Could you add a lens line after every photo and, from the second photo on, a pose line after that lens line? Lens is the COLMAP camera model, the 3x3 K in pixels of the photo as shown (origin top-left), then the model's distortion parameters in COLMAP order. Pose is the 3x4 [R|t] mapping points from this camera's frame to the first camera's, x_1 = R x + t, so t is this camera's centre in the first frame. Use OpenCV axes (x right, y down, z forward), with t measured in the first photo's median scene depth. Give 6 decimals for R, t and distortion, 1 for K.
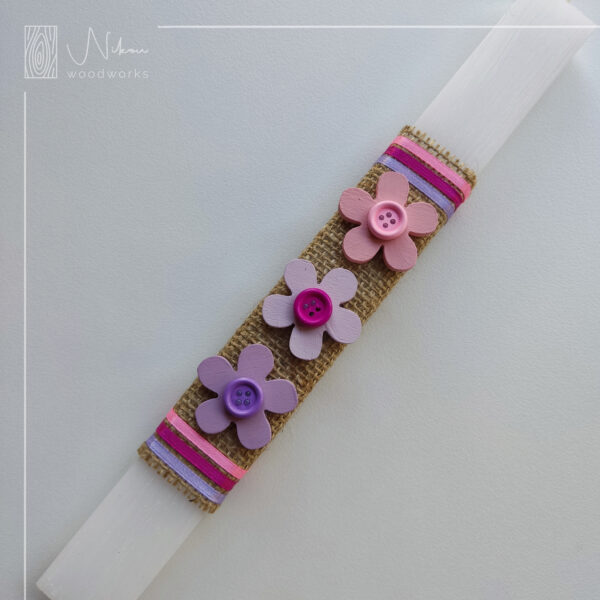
lens RADIAL K [[628.7, 0, 278.5], [0, 628.7, 300.2], [0, 0, 1]] dist [0.009627, -0.059498]
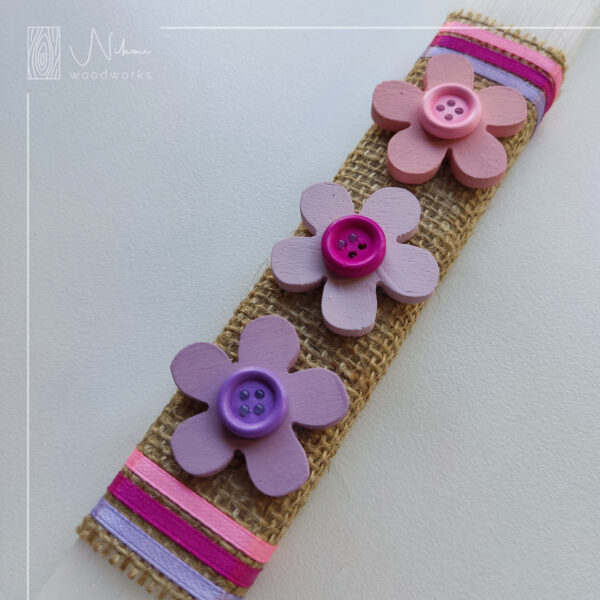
lens RADIAL K [[628.7, 0, 278.5], [0, 628.7, 300.2], [0, 0, 1]] dist [0.009627, -0.059498]
pose [[0.993702, -0.109938, -0.021693, -0.009623], [0.100485, 0.959902, -0.261709, 0.210886], [0.049595, 0.257881, 0.964903, 0.418045]]
